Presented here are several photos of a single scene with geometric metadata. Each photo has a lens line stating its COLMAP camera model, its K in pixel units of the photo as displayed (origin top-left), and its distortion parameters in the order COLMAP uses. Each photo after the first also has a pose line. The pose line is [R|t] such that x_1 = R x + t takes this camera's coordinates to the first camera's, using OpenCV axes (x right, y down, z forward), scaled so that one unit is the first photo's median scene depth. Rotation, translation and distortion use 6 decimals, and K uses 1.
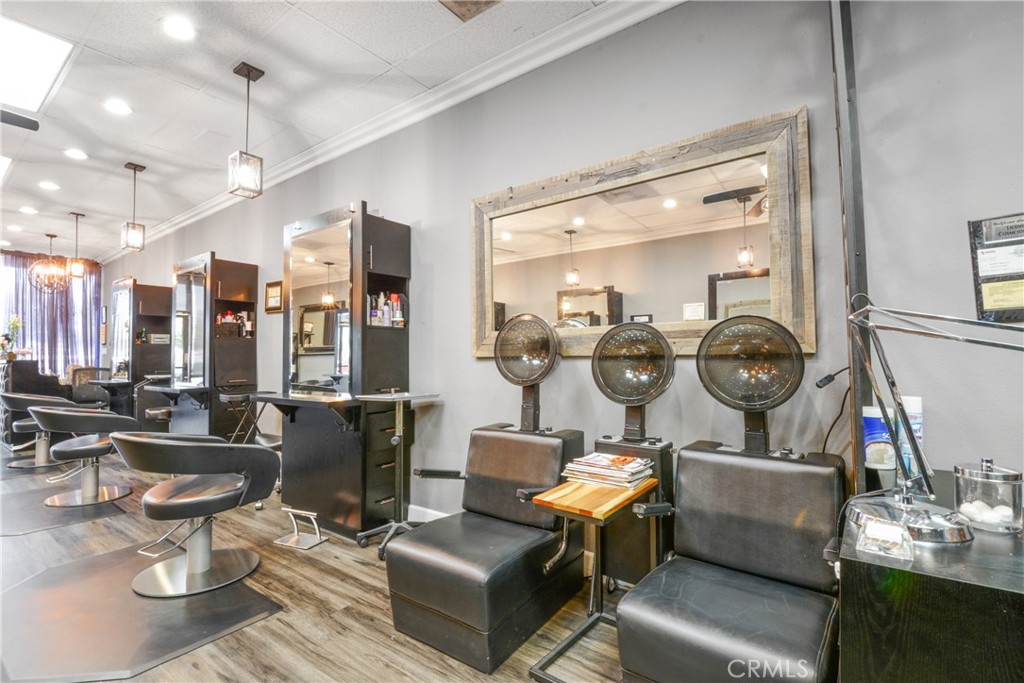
lens RADIAL K [[460.9, 0, 521.2], [0, 460.9, 344.4], [0, 0, 1]] dist [-0.008693, -0.007623]
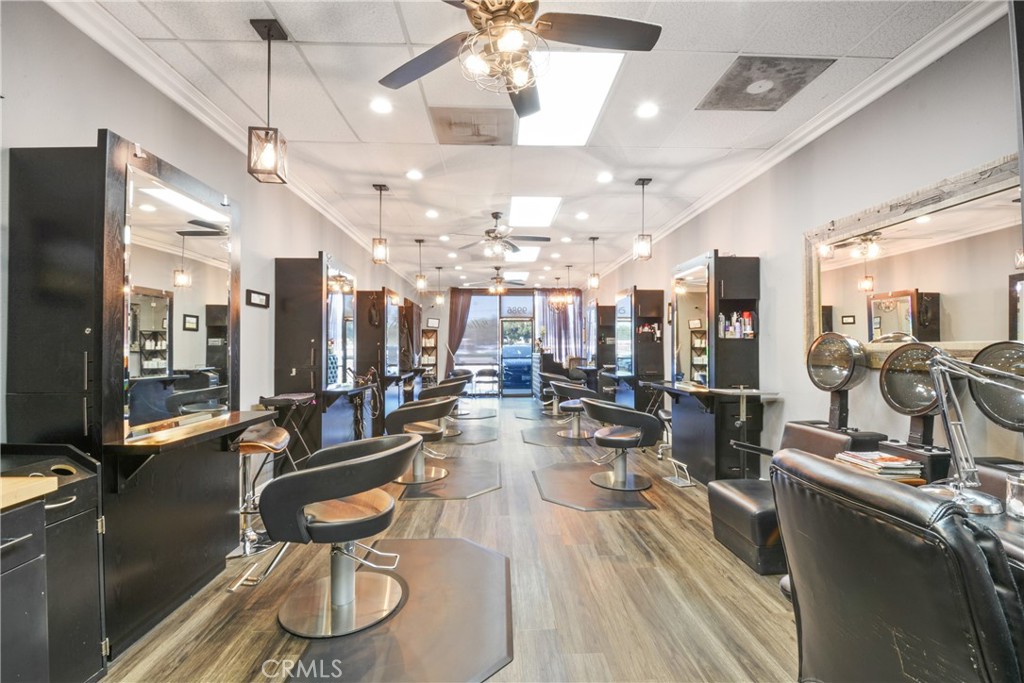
lens RADIAL K [[460.9, 0, 513.9], [0, 460.9, 319.2], [0, 0, 1]] dist [-0.008693, -0.007623]
pose [[0.619737, -0.036985, -0.783937, 0.359256], [0.013930, 0.999250, -0.036131, -0.056432], [0.784686, 0.011471, 0.619788, -0.342138]]
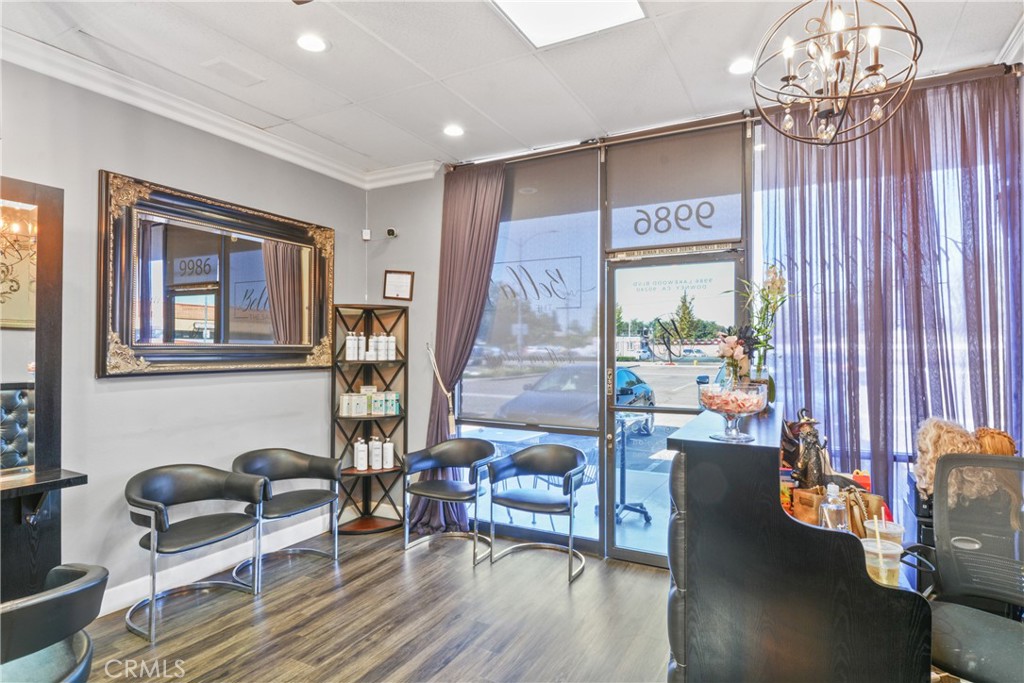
lens RADIAL K [[556.8, 0, 512.9], [0, 556.8, 342.1], [0, 0, 1]] dist [-0.004251, -0.000883]
pose [[0.137690, -0.000977, -0.990475, -1.439633], [0.017460, 0.999847, 0.001441, -0.026271], [0.990321, -0.017492, 0.137686, 1.460632]]
